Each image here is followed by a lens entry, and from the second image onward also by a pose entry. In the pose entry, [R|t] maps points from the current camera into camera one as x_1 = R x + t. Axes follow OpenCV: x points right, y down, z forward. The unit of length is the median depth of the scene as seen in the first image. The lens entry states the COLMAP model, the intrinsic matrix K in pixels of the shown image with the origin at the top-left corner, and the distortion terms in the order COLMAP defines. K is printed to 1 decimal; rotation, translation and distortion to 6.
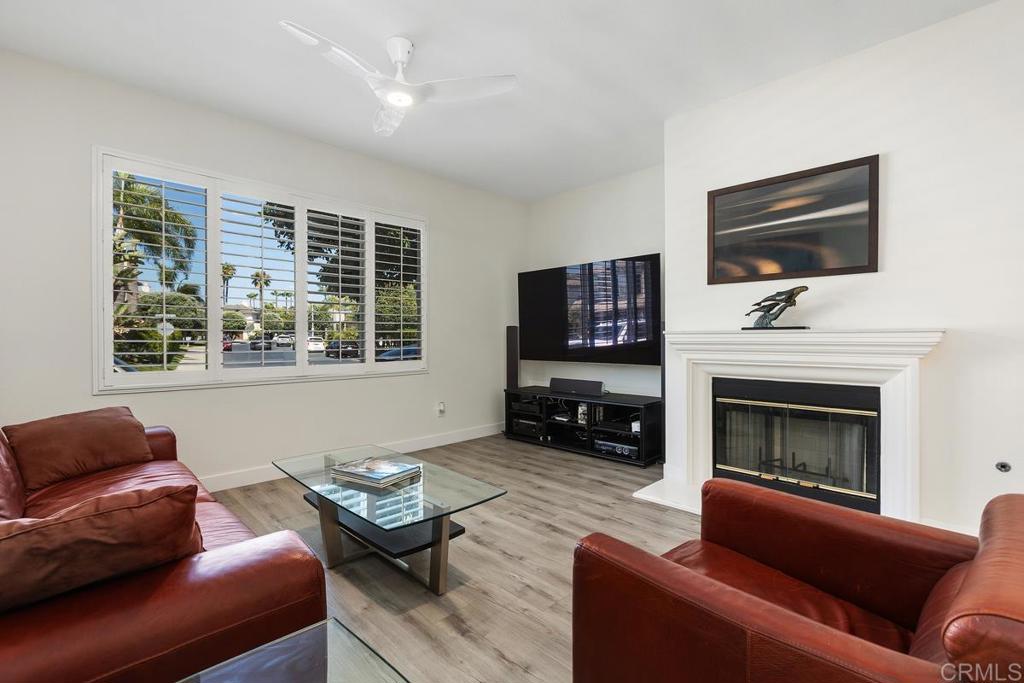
lens RADIAL K [[450.8, 0, 512.0], [0, 450.8, 341.5], [0, 0, 1]] dist [0.000587, -0.000035]
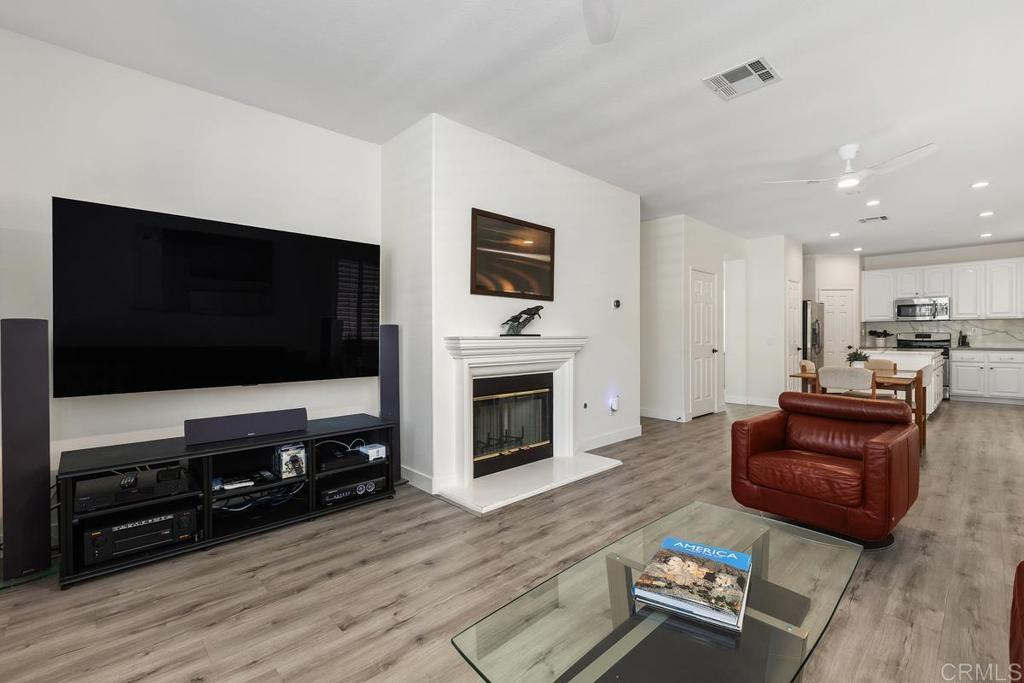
lens RADIAL K [[450.8, 0, 512.0], [0, 450.8, 341.5], [0, 0, 1]] dist [0.000587, -0.000035]
pose [[0.024178, -0.008400, 0.999672, -0.644365], [0.010965, 0.999907, 0.008136, -0.020084], [-0.999648, 0.010765, 0.024268, 0.883729]]
